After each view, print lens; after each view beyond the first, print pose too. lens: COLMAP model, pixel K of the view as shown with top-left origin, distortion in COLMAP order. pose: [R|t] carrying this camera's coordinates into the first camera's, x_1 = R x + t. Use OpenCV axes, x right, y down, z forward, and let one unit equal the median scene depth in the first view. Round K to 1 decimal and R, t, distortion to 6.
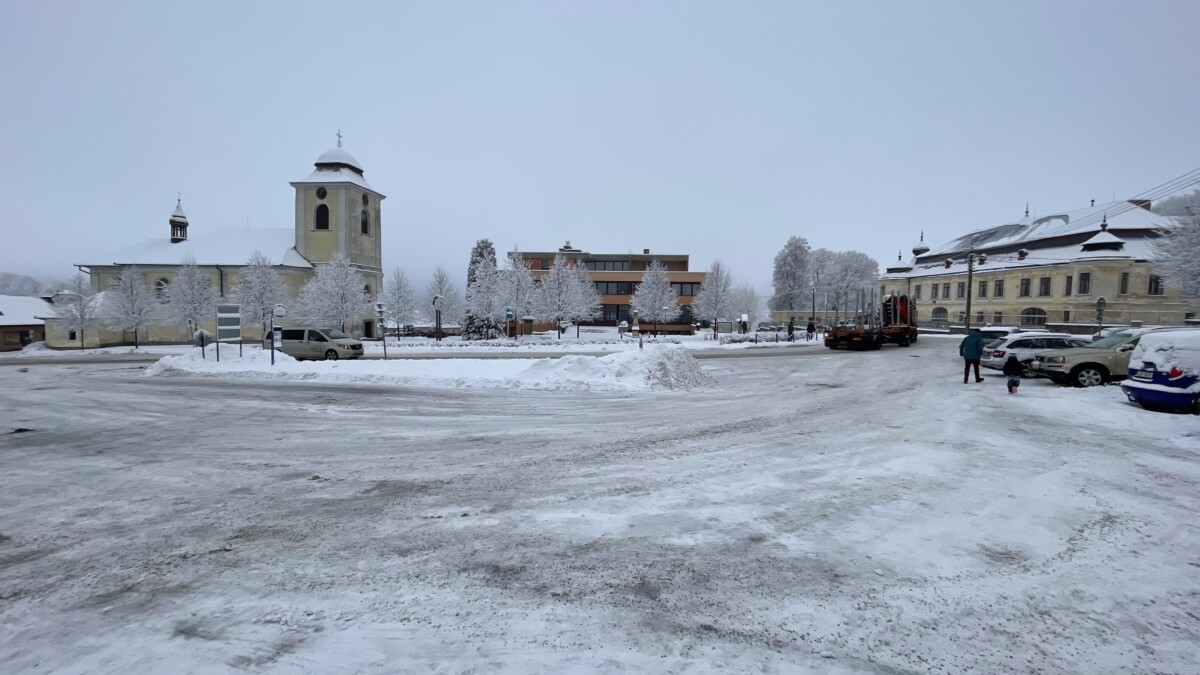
lens RADIAL K [[492.0, 0, 592.8], [0, 492.0, 335.2], [0, 0, 1]] dist [-0.000572, -0.000029]
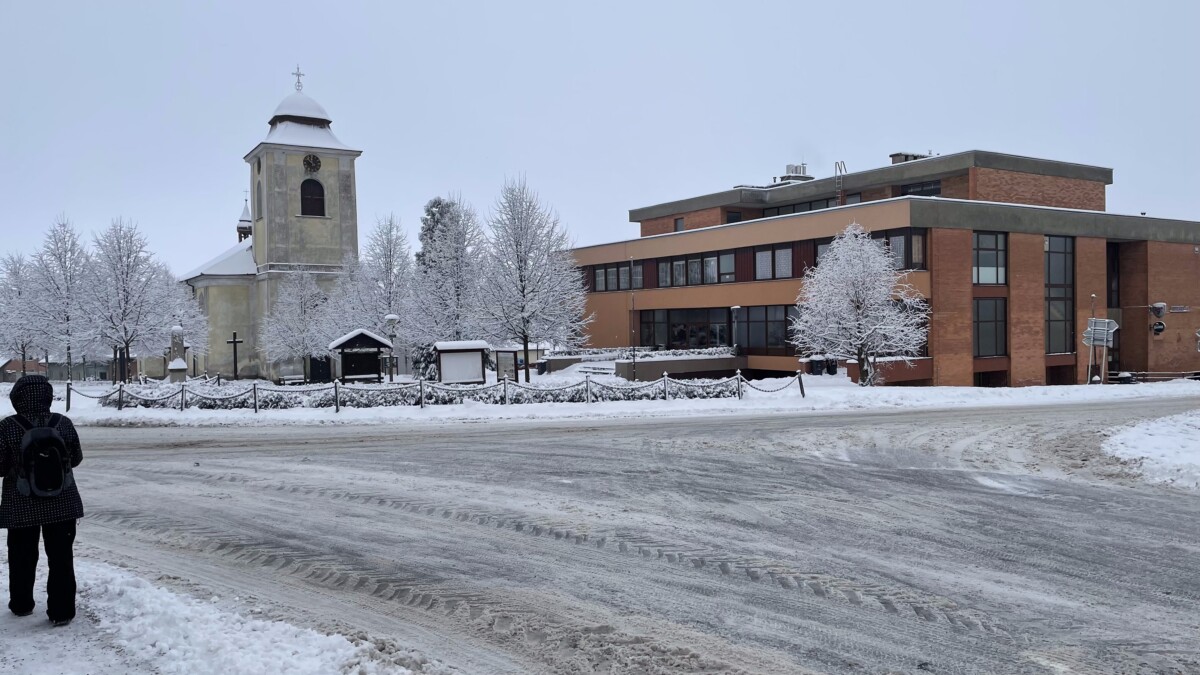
lens RADIAL K [[907.4, 0, 599.1], [0, 907.4, 342.5], [0, 0, 1]] dist [0.059008, 0.000958]
pose [[0.689070, -0.008772, -0.724641, 0.562082], [-0.003017, 0.999883, -0.014972, -0.015545], [0.724688, 0.012503, 0.688964, 0.356840]]
